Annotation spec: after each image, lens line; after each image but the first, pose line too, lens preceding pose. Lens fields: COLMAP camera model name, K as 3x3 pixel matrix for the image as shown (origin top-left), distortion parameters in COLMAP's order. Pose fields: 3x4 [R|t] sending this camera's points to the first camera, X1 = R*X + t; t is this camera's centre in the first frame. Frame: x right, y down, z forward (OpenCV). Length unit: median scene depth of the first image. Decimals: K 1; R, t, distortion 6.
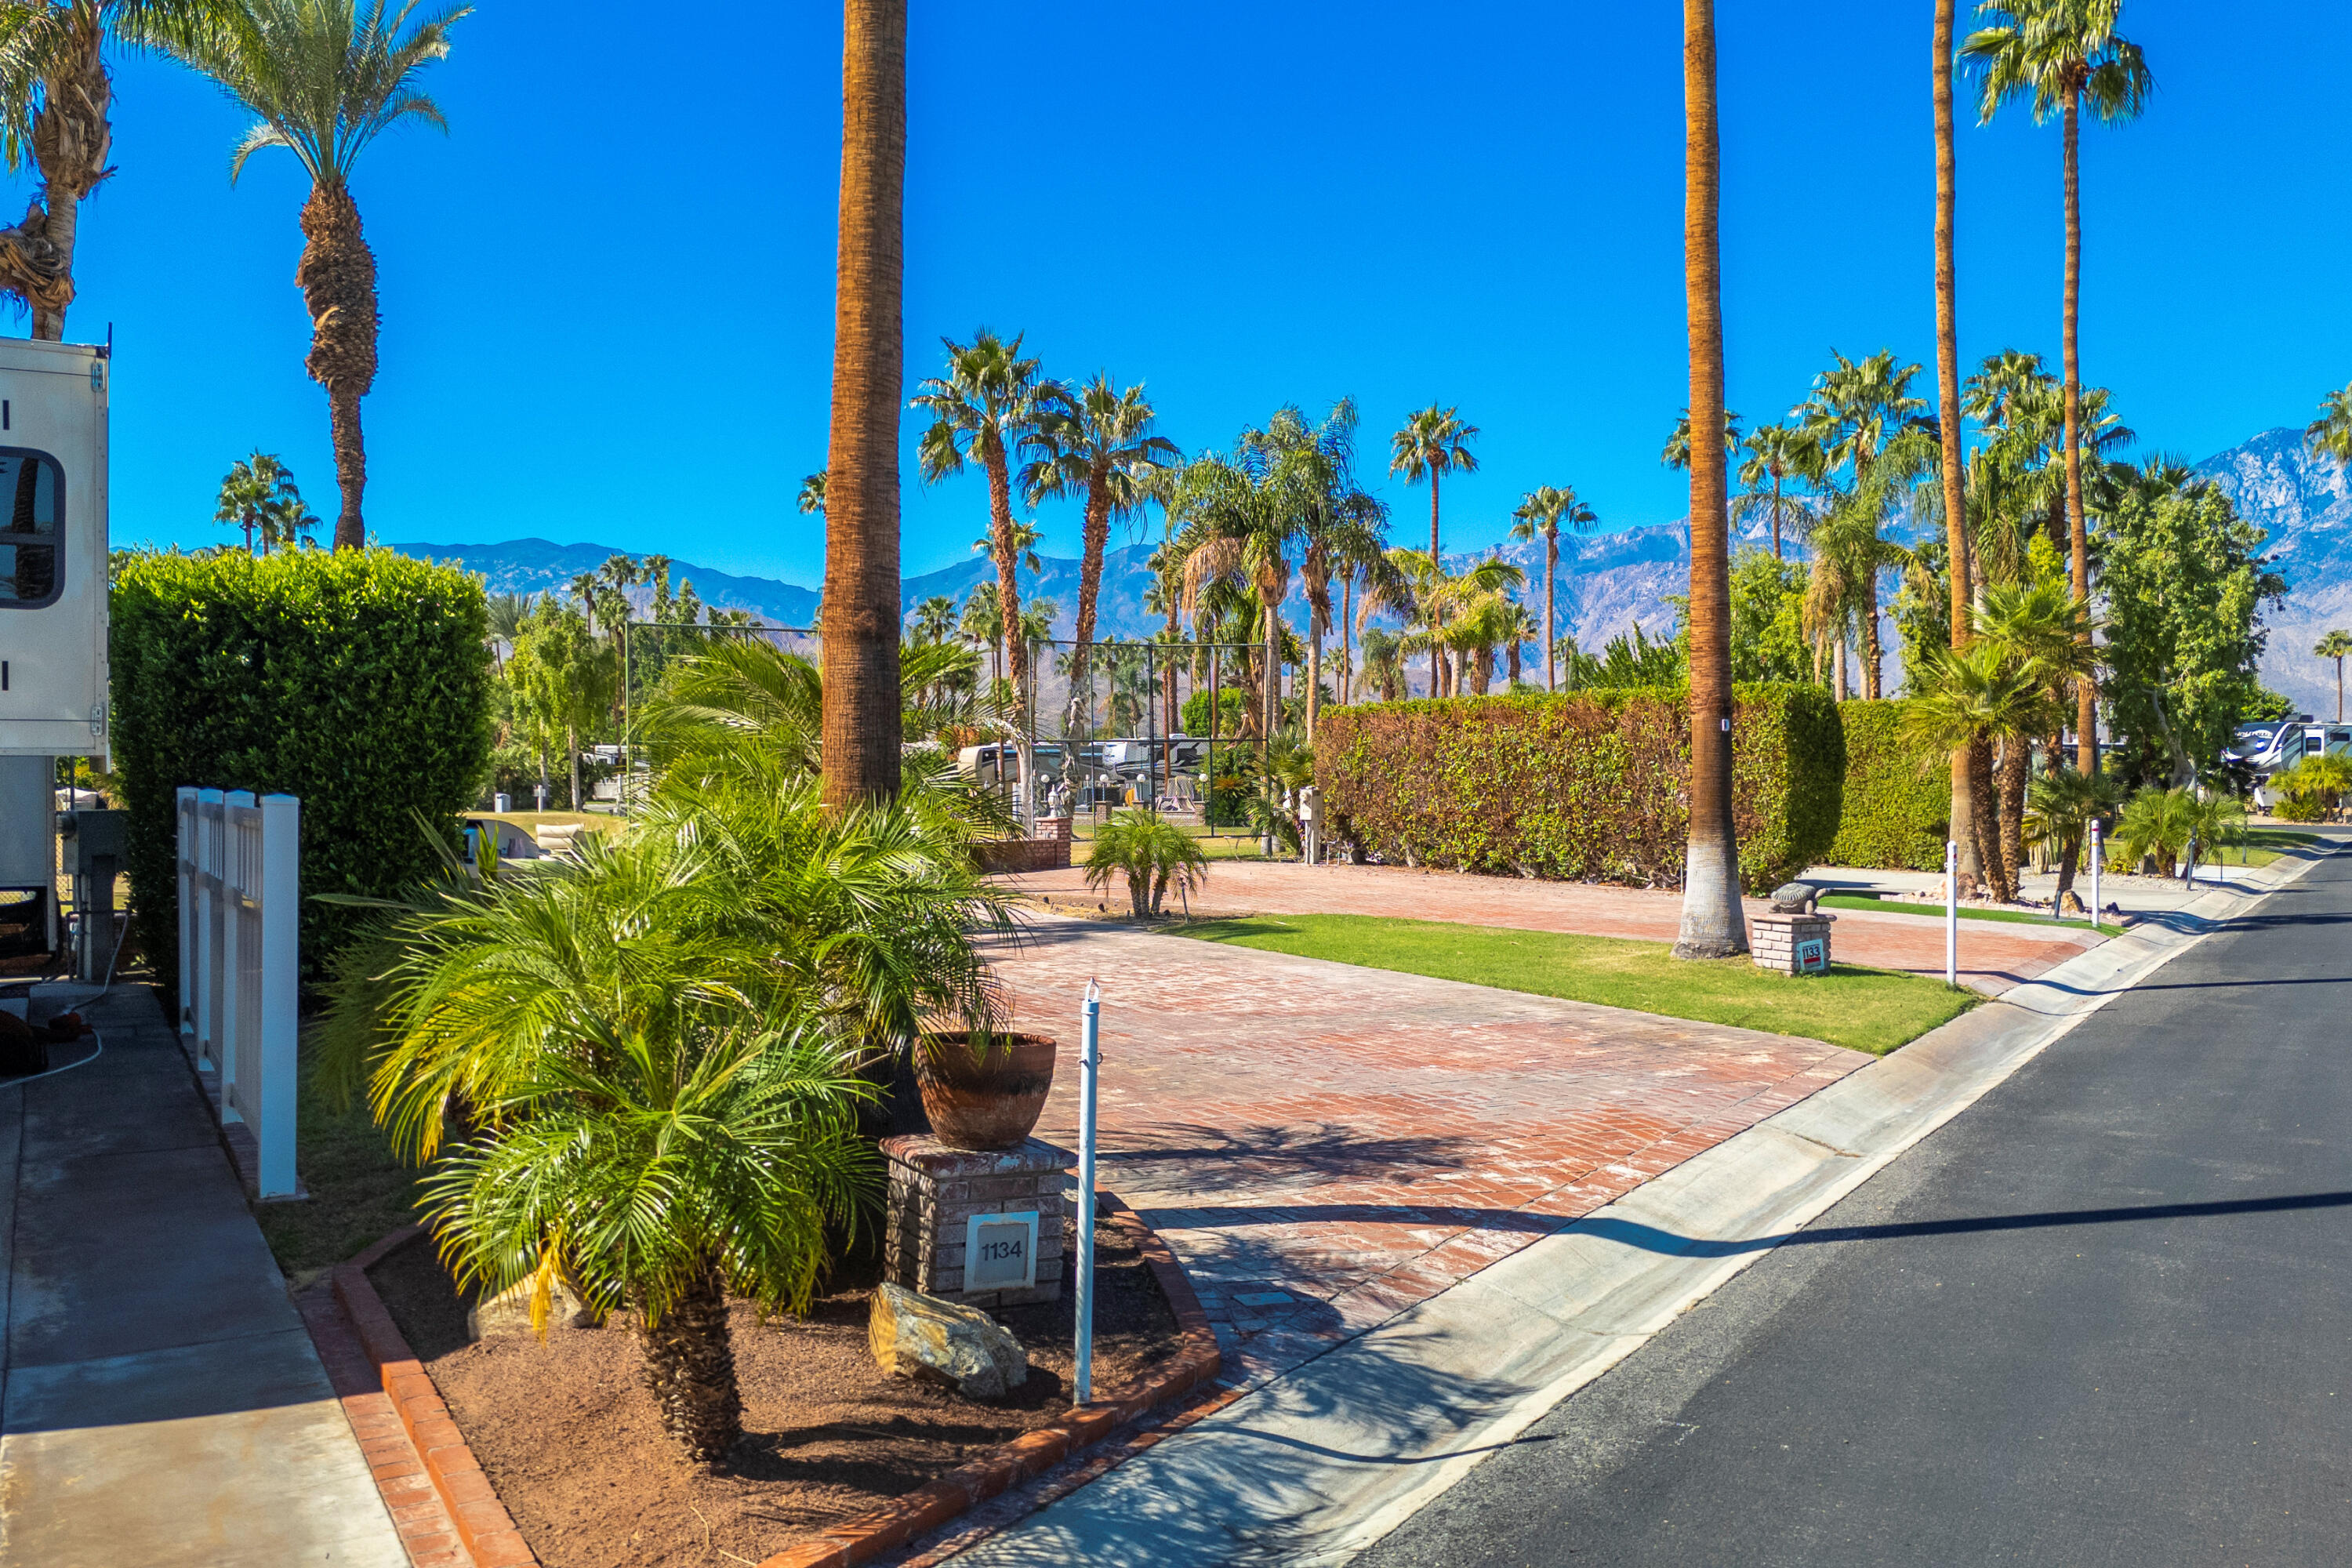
lens RADIAL K [[2045.5, 0, 1179.8], [0, 2045.5, 798.7], [0, 0, 1]] dist [0.086758, -0.113729]
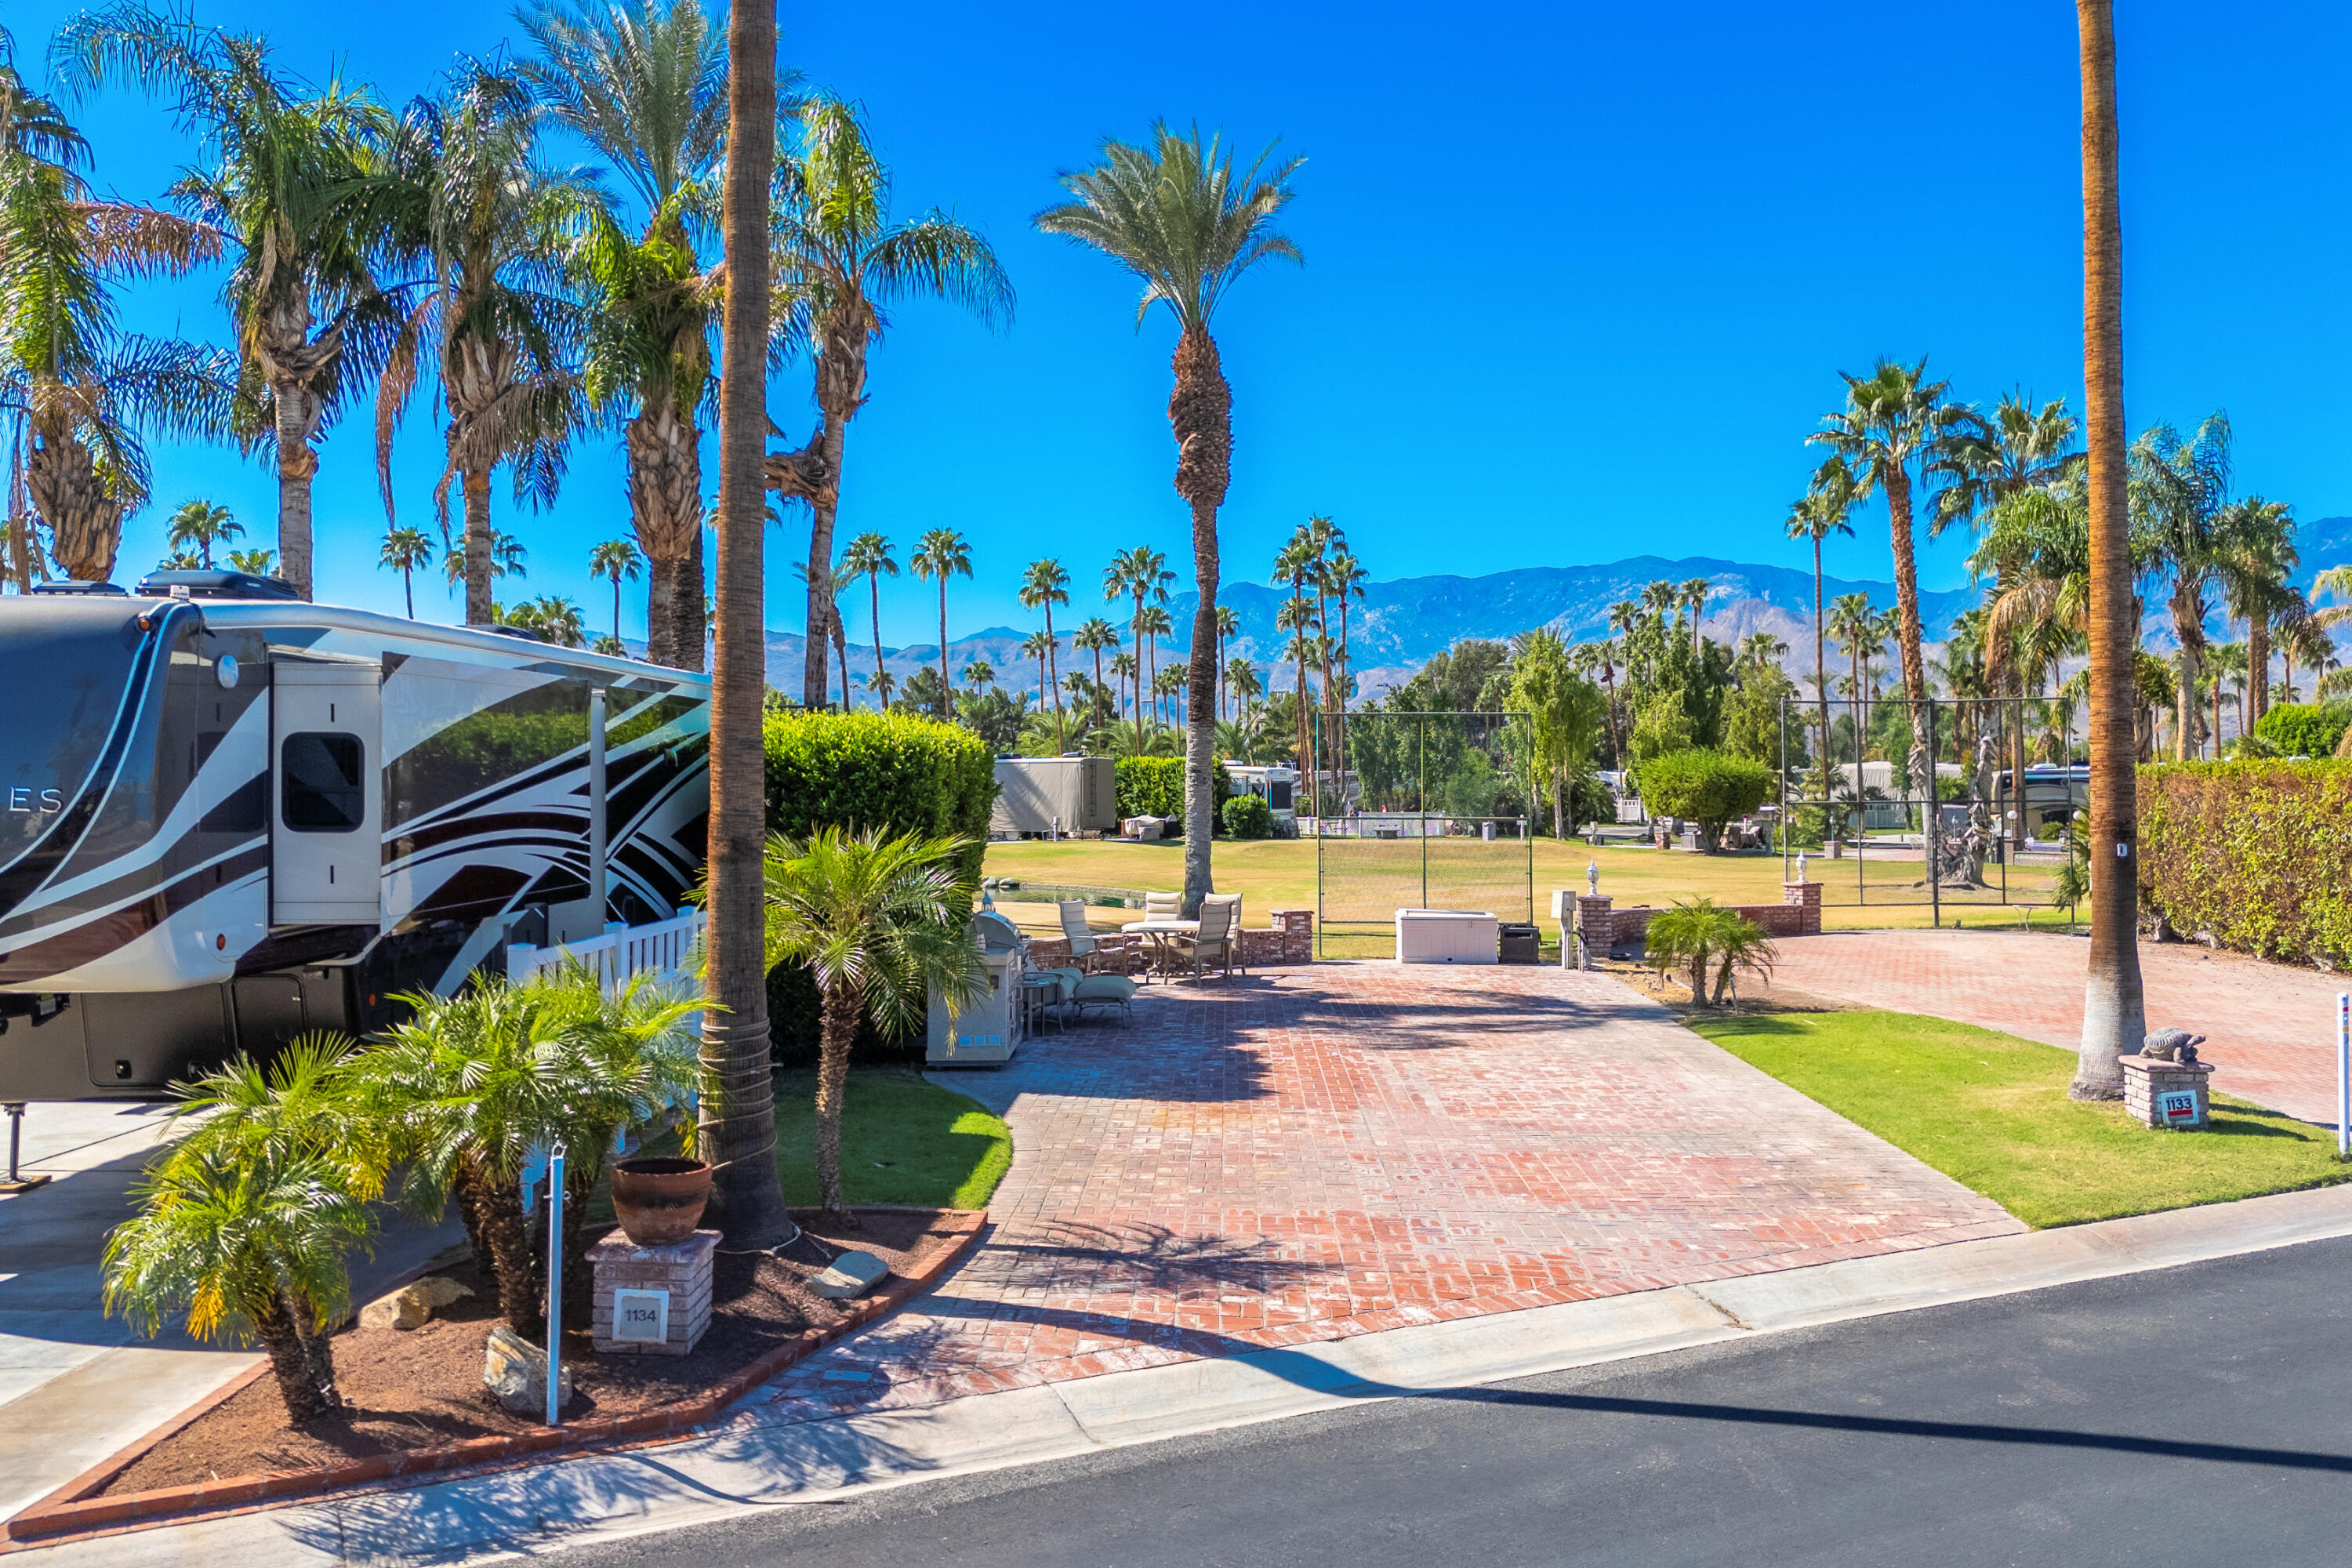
lens RADIAL K [[2045.5, 0, 1167.7], [0, 2045.5, 794.3], [0, 0, 1]] dist [0.086758, -0.113729]
pose [[0.861828, 0.001654, -0.507198, 0.315249], [-0.005403, 0.999968, -0.005920, -0.045425], [0.507171, 0.007843, 0.861810, -0.021536]]
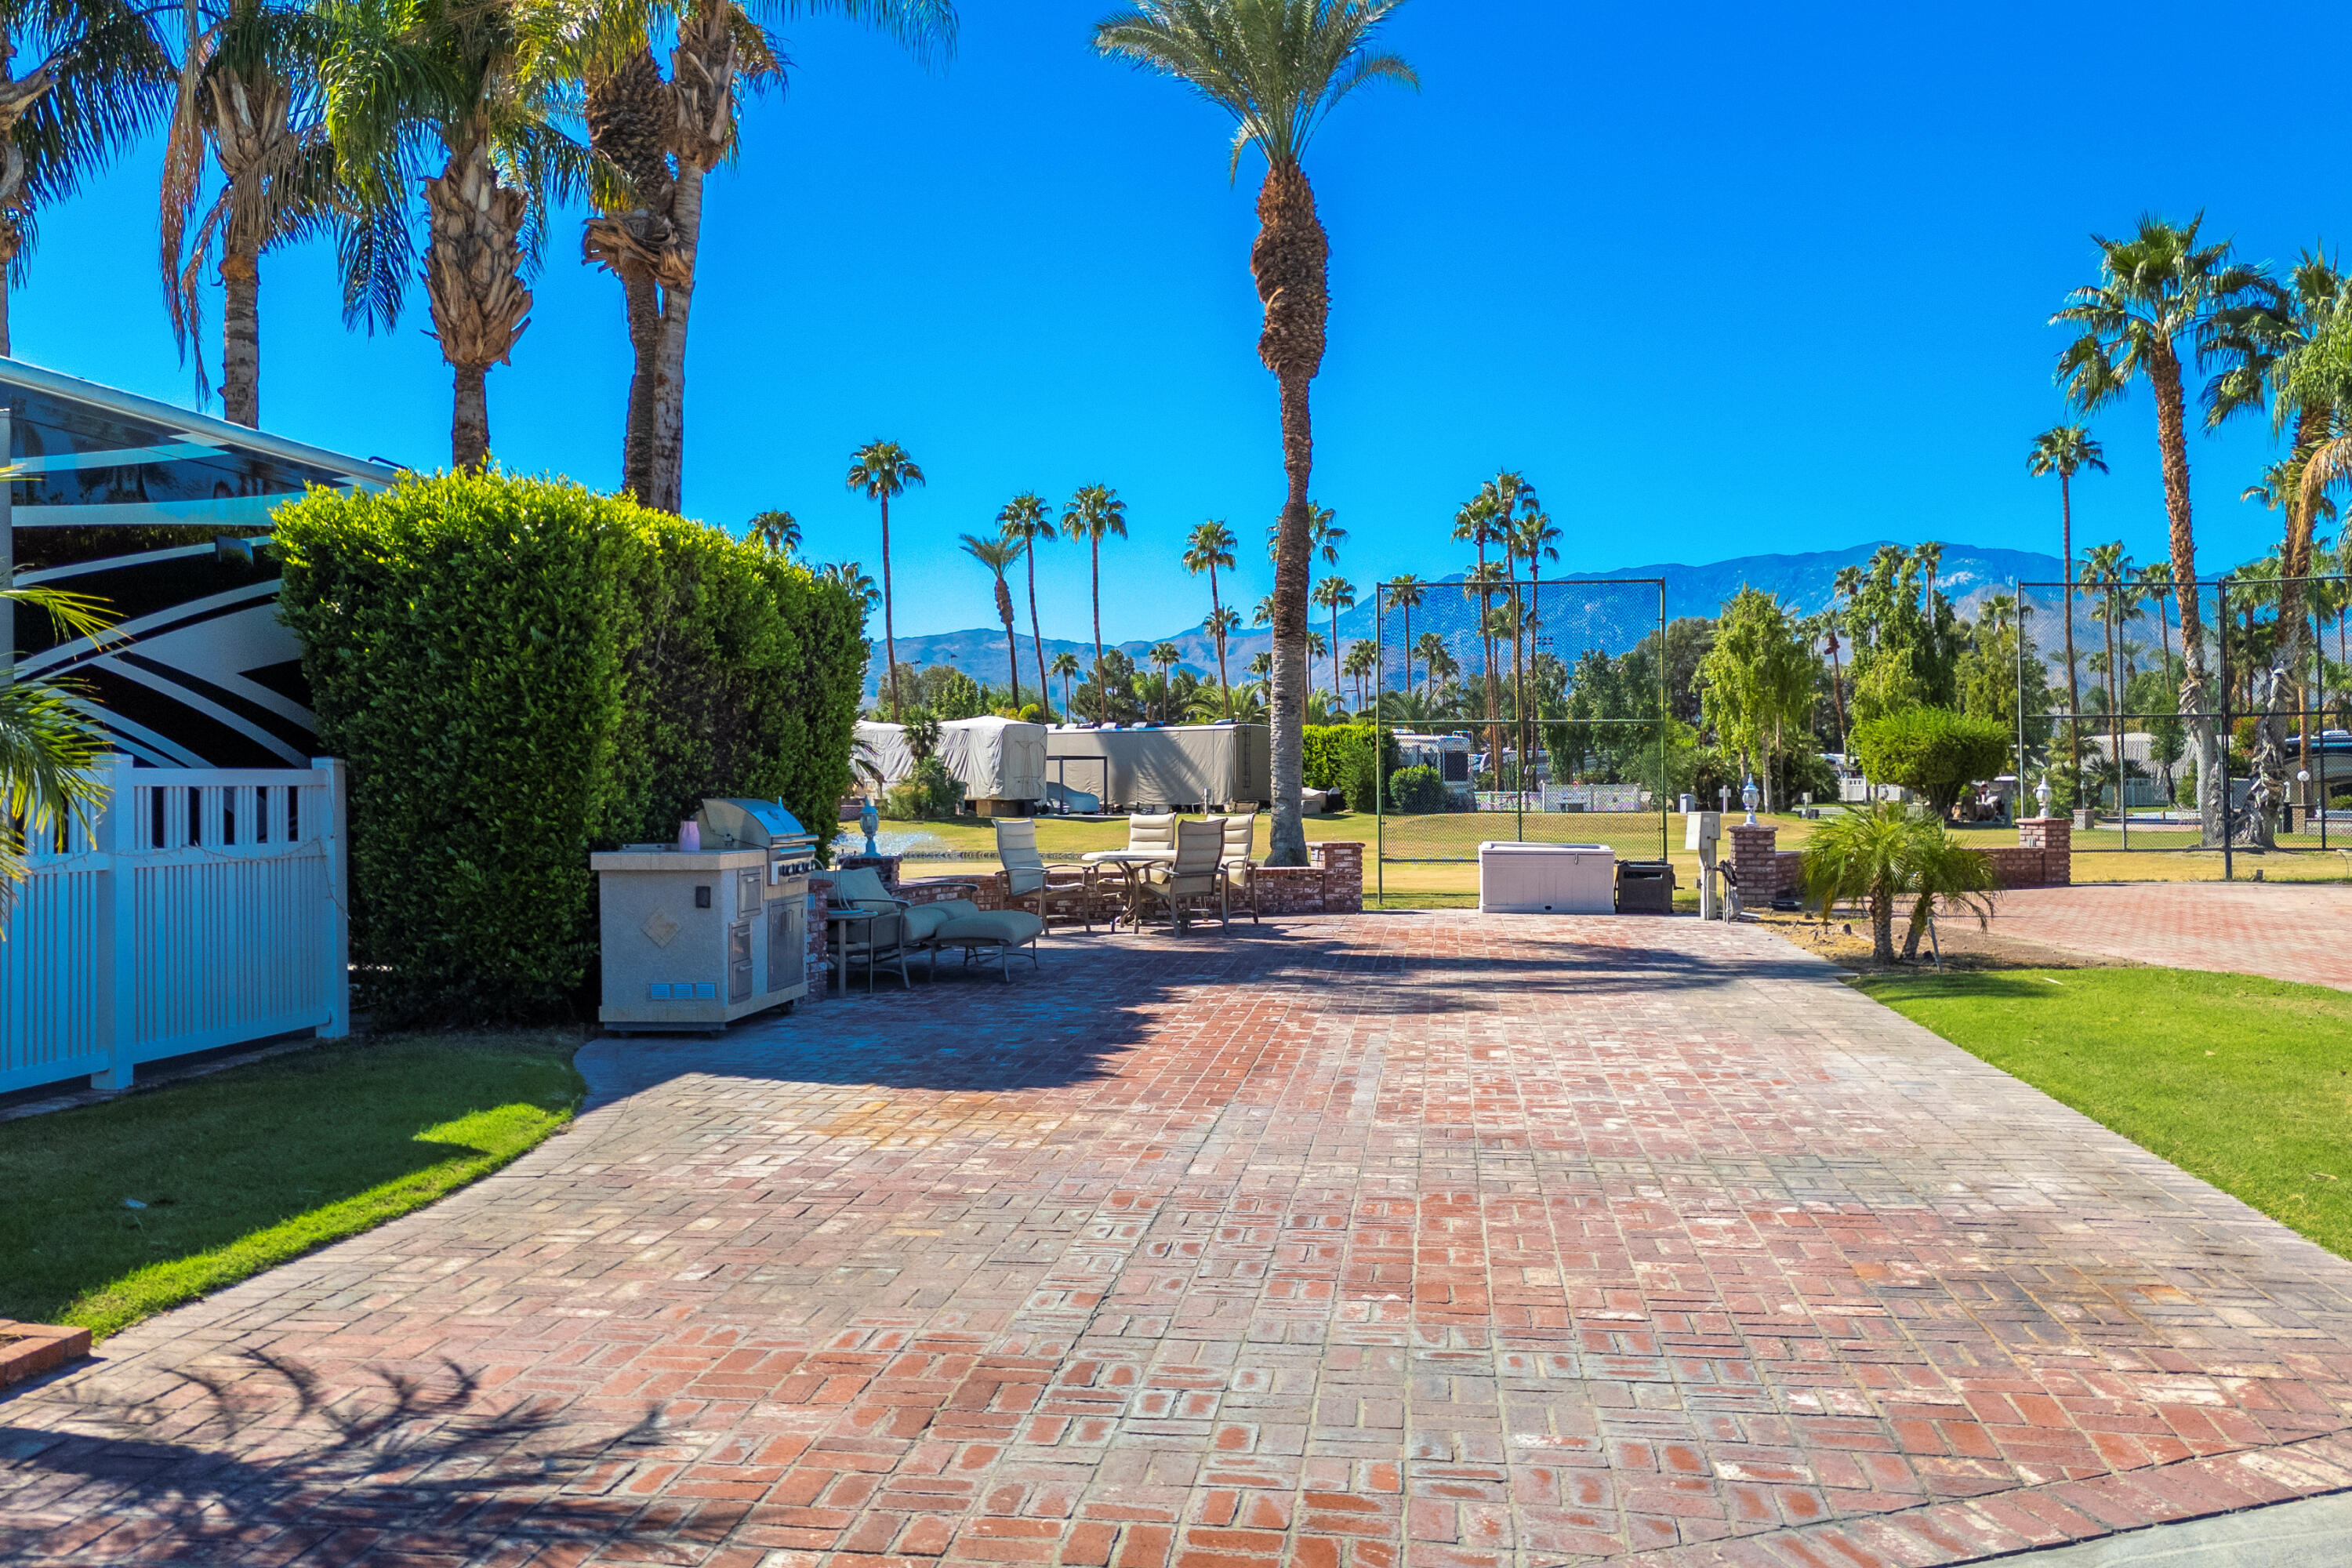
lens RADIAL K [[2045.5, 0, 1175.0], [0, 2045.5, 790.4], [0, 0, 1]] dist [0.086758, -0.113729]
pose [[0.806184, 0.000691, -0.591664, 0.229419], [-0.004571, 0.999977, -0.005059, 0.007454], [0.591647, 0.006783, 0.806169, 0.352339]]
